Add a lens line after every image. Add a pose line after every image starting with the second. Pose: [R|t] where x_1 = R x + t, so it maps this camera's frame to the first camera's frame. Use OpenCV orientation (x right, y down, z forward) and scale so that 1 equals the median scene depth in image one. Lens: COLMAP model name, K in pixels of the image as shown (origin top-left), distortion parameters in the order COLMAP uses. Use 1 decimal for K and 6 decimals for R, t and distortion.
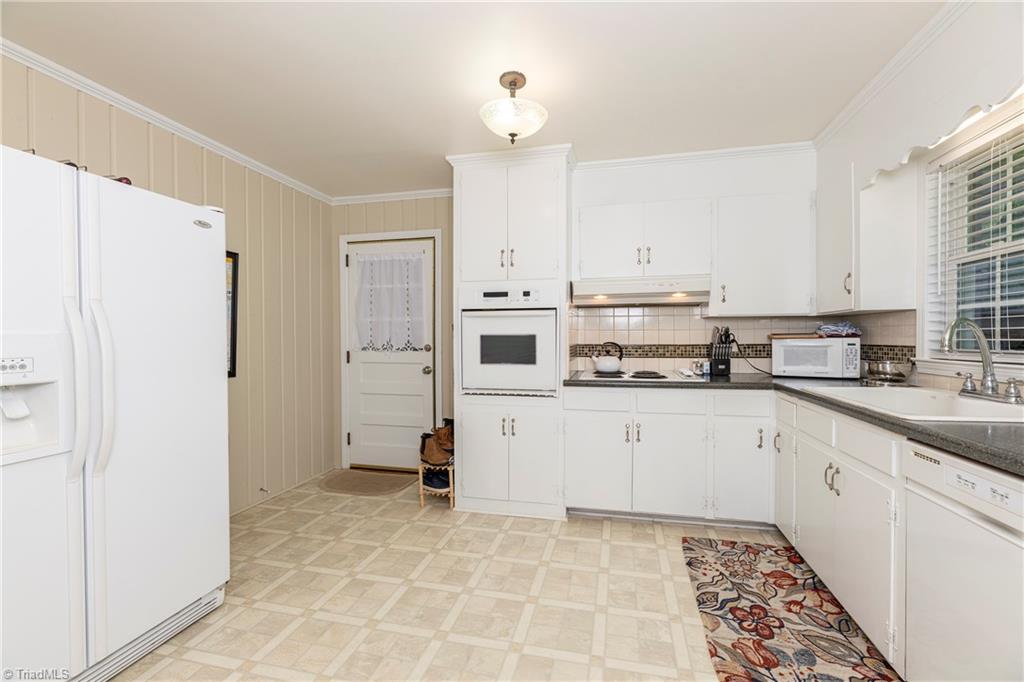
lens RADIAL K [[439.7, 0, 476.7], [0, 439.7, 341.7], [0, 0, 1]] dist [-0.000516, -0.000171]
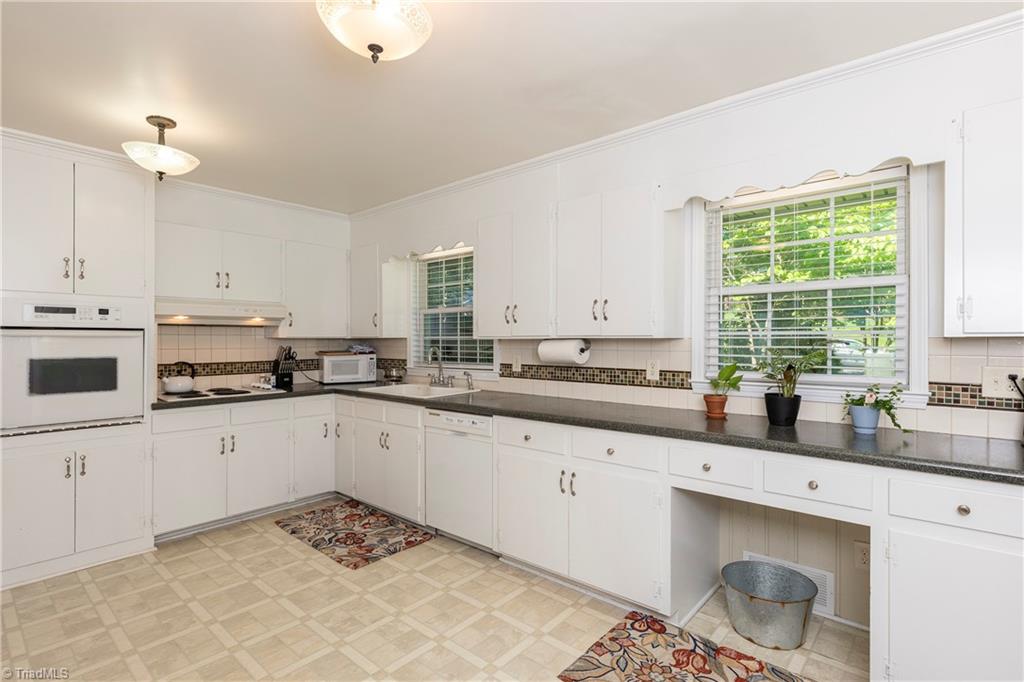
lens RADIAL K [[611.4, 0, 569.8], [0, 611.4, 340.0], [0, 0, 1]] dist [0.002253, 0.000952]
pose [[0.381172, -0.004481, 0.924493, -0.766684], [0.008107, 0.999966, 0.001504, -0.051995], [-0.924469, 0.006921, 0.381195, -0.393570]]
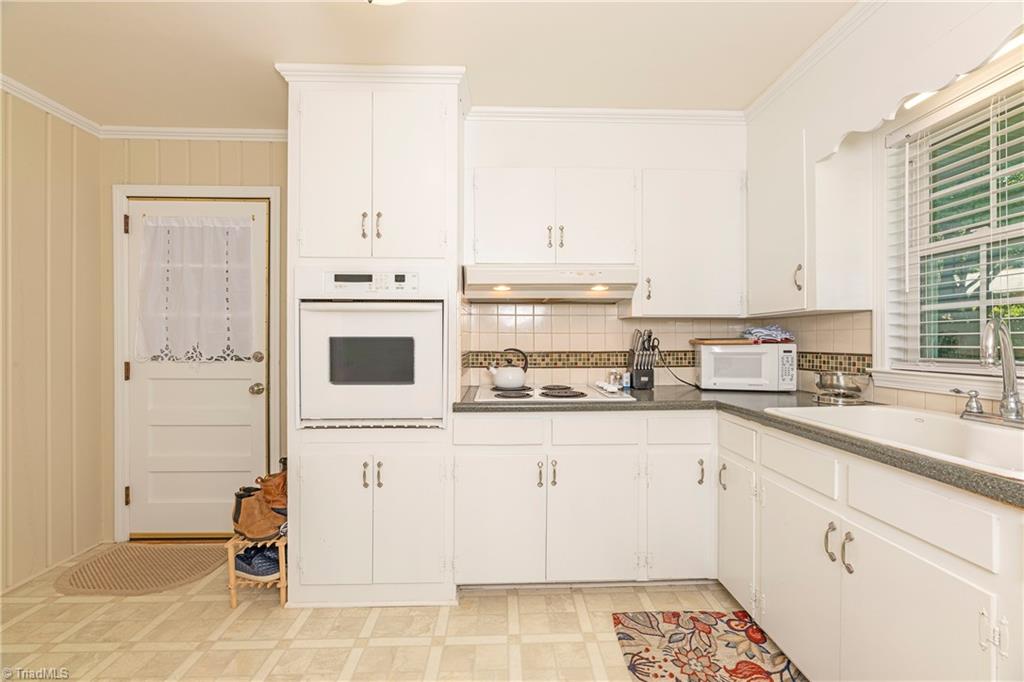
lens RADIAL K [[426.6, 0, 500.4], [0, 426.6, 339.9], [0, 0, 1]] dist [-0.003377, -0.000439]
pose [[0.949450, 0.004370, 0.313887, 0.061473], [-0.000198, 0.999911, -0.013323, -0.005247], [-0.313918, 0.012587, 0.949367, 0.367097]]
